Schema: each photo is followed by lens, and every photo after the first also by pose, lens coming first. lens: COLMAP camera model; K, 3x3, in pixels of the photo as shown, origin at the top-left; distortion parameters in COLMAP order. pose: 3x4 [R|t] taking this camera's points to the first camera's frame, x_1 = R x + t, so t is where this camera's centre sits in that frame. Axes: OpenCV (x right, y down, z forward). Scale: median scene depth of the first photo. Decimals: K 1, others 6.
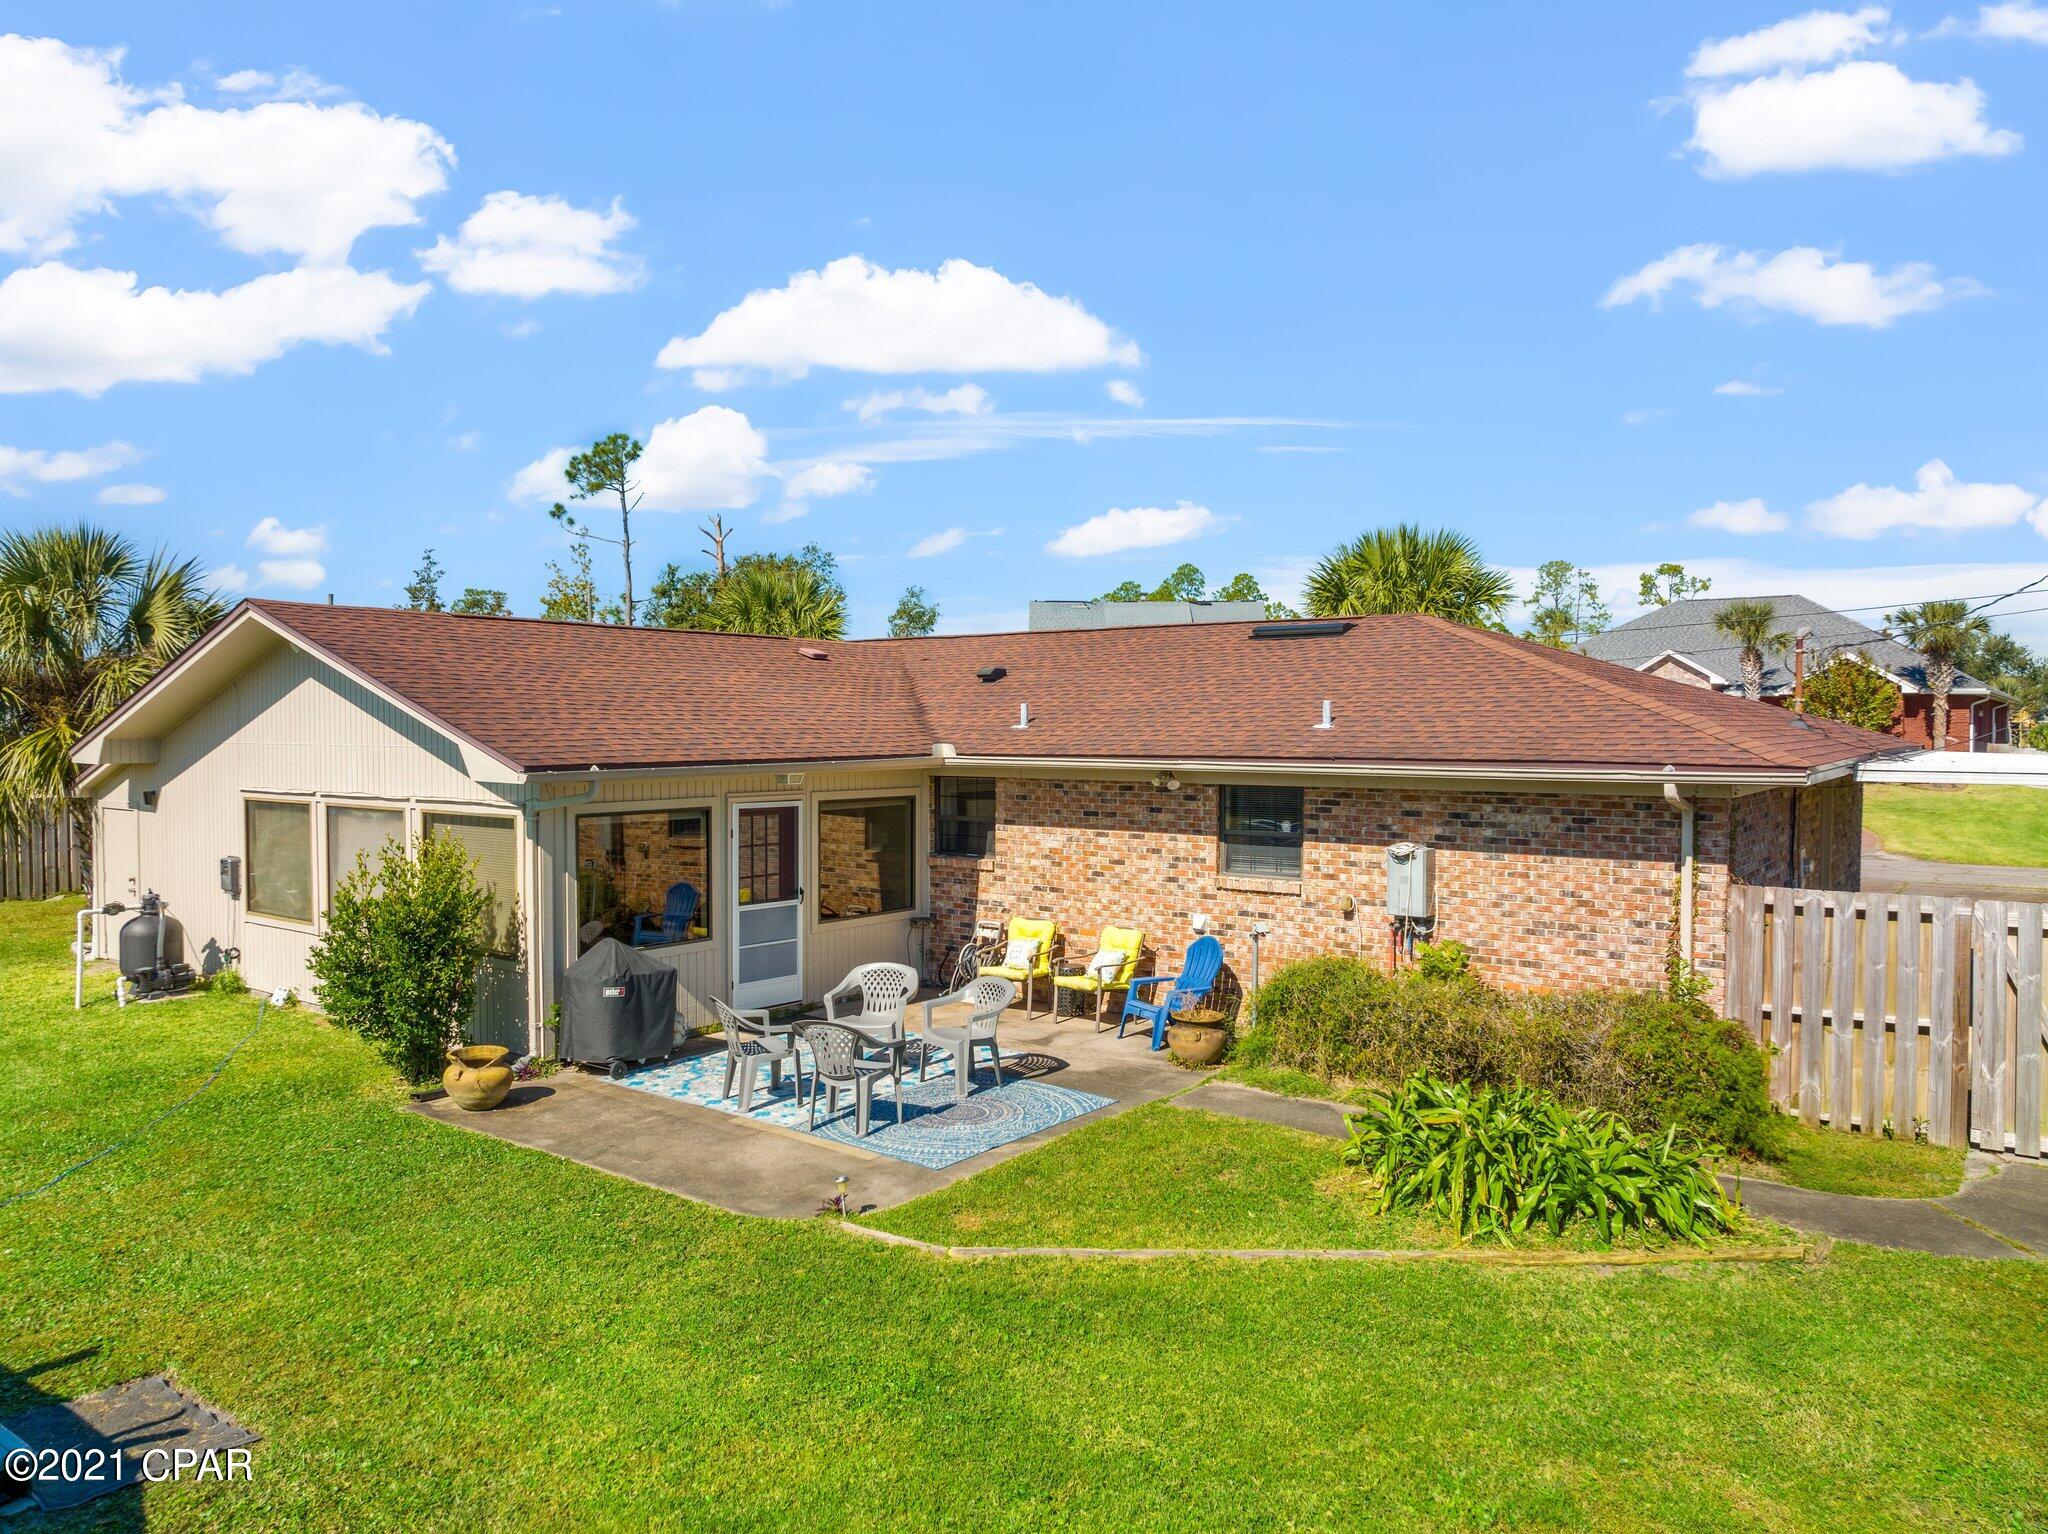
lens RADIAL K [[1435.0, 0, 1032.9], [0, 1435.0, 760.5], [0, 0, 1]] dist [-0.030134, -0.000484]
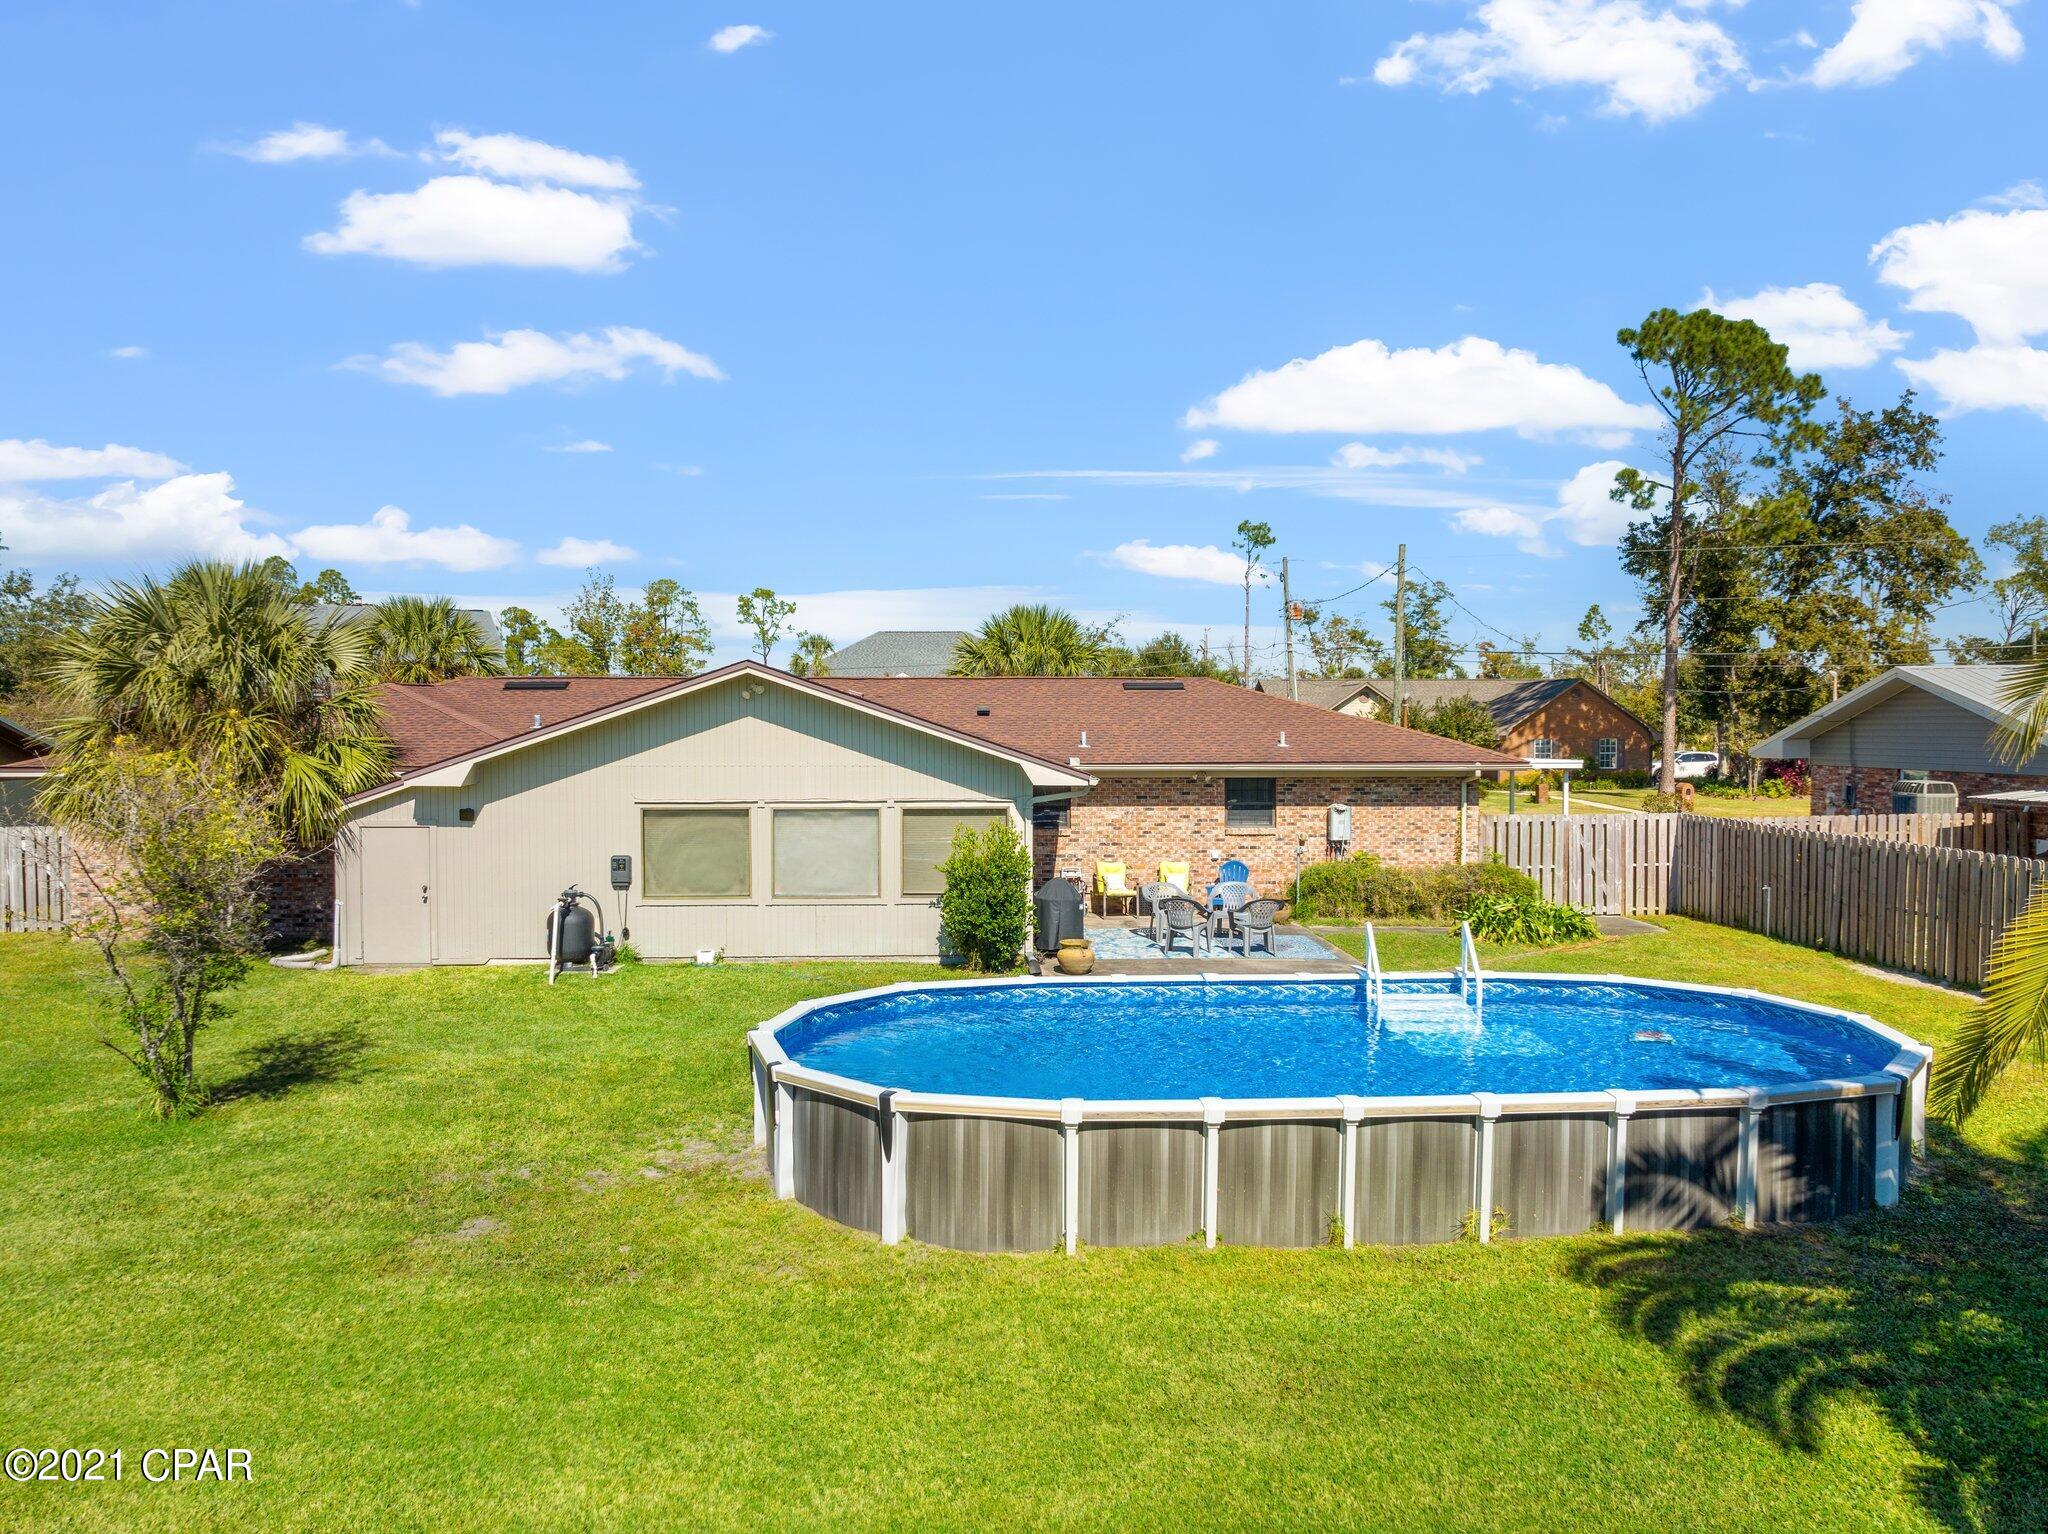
lens RADIAL K [[1435.0, 0, 1032.9], [0, 1435.0, 760.5], [0, 0, 1]] dist [-0.030134, -0.000484]
pose [[0.762116, -0.016945, 0.647218, -1.222239], [0.016774, 0.999839, 0.006425, -0.020552], [-0.647223, 0.005960, 0.762278, -0.222926]]
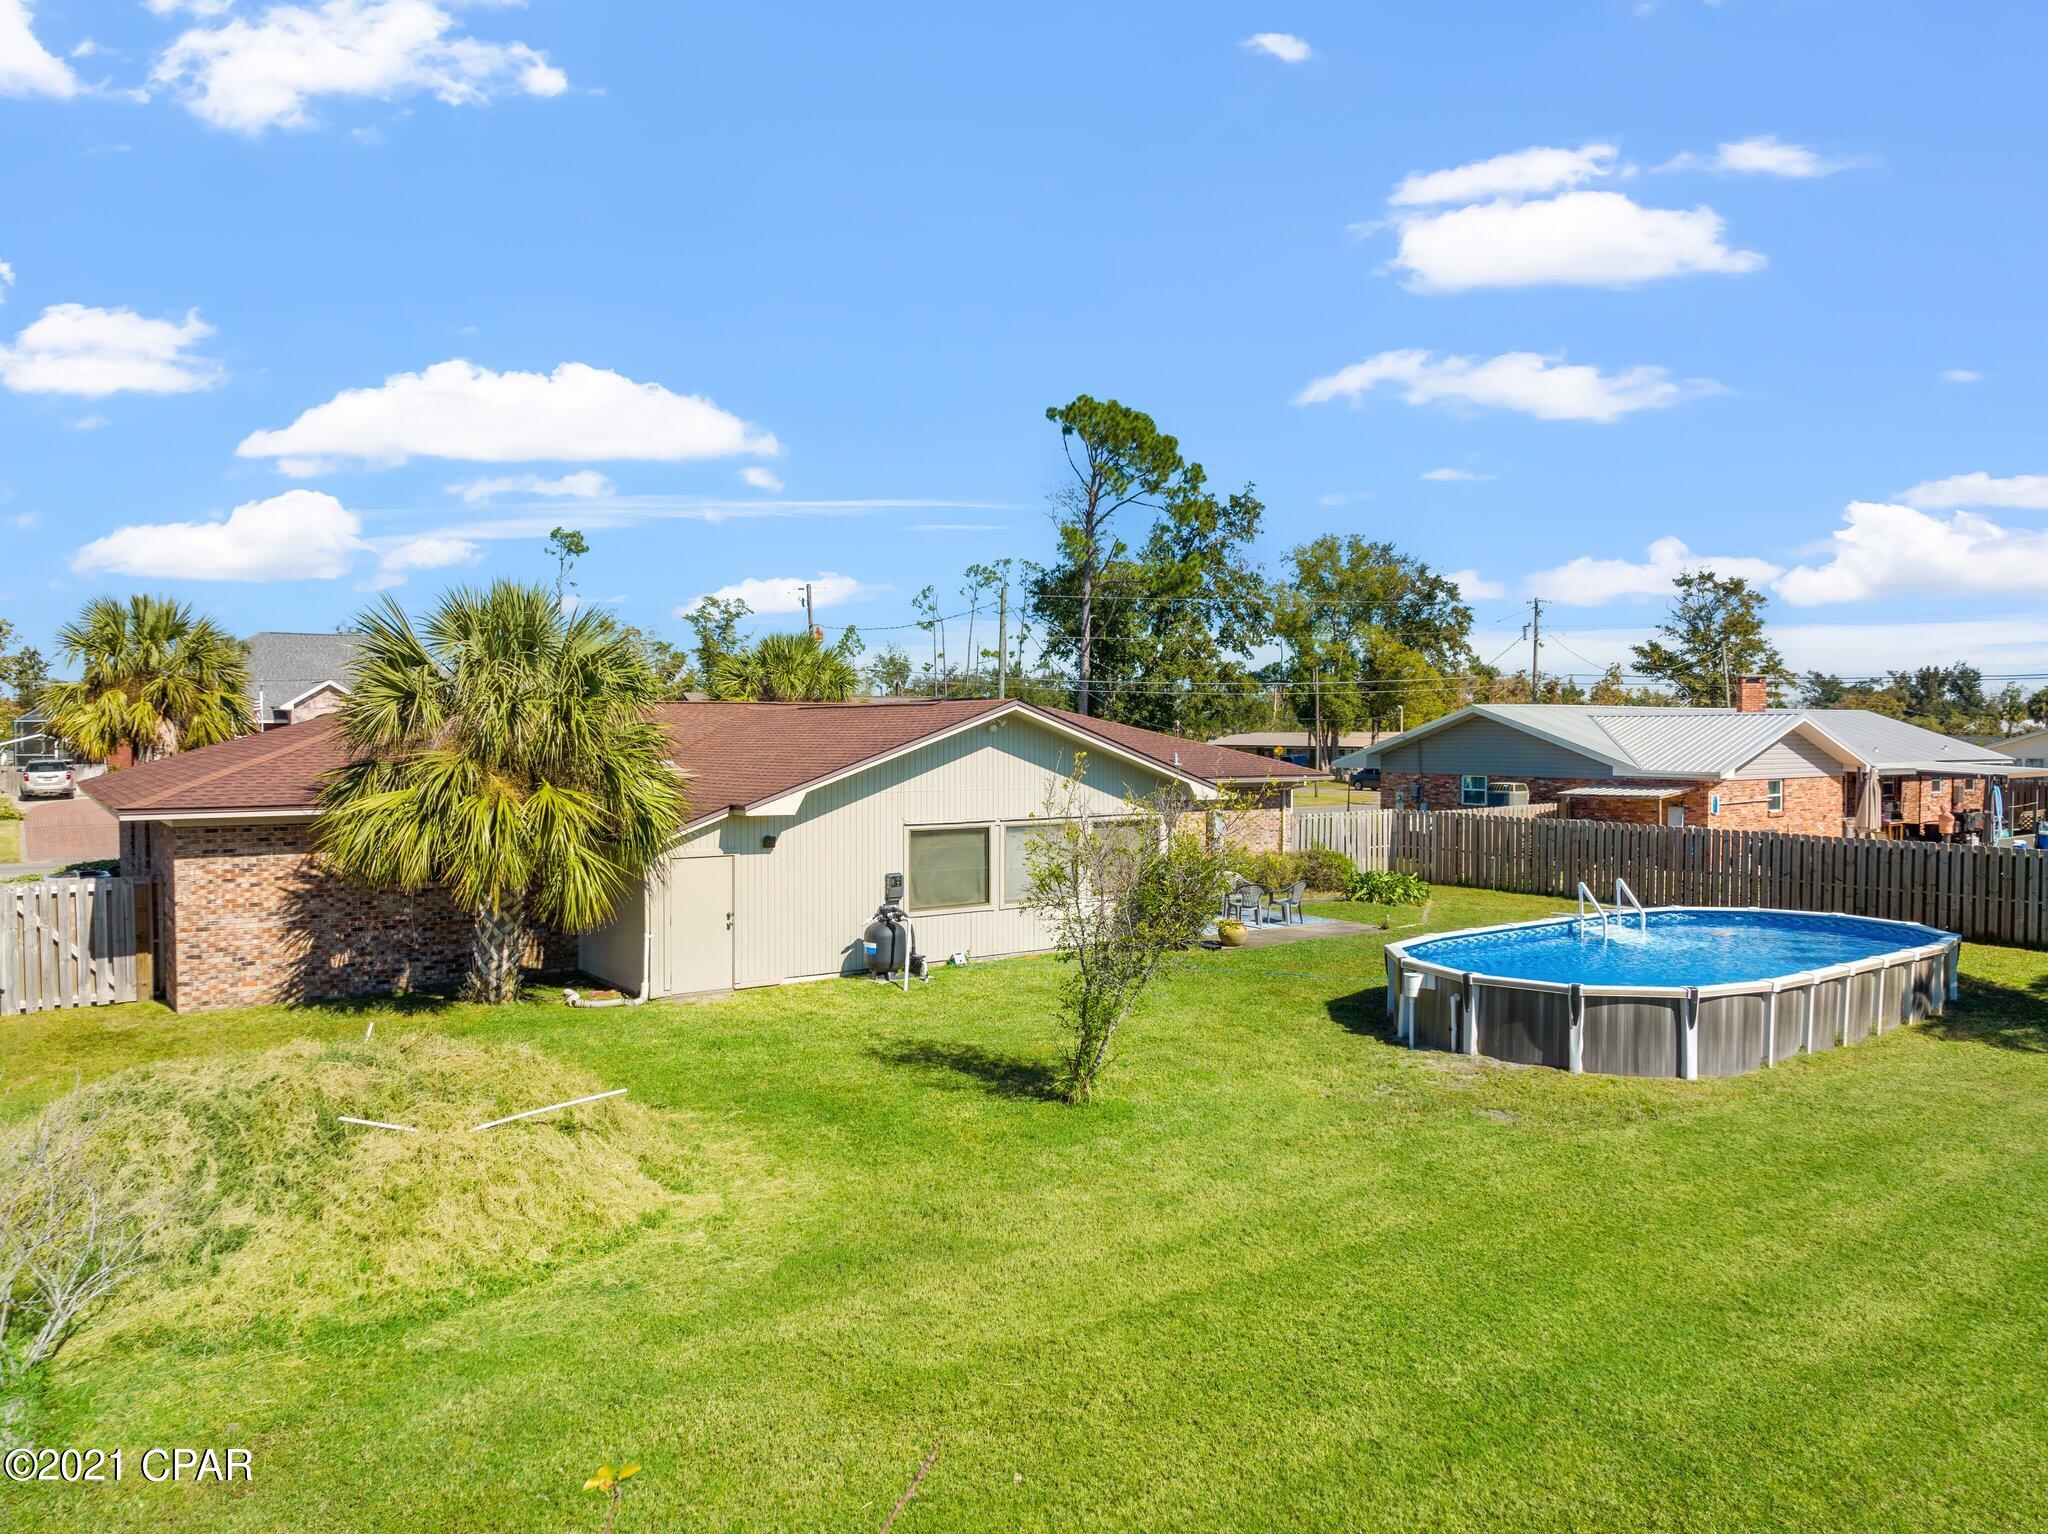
lens RADIAL K [[1435.0, 0, 1032.9], [0, 1435.0, 760.5], [0, 0, 1]] dist [-0.030134, -0.000484]
pose [[0.286626, -0.019120, 0.957852, -2.056413], [0.022424, 0.999661, 0.013245, -0.063791], [-0.957780, 0.017683, 0.286957, 0.518765]]
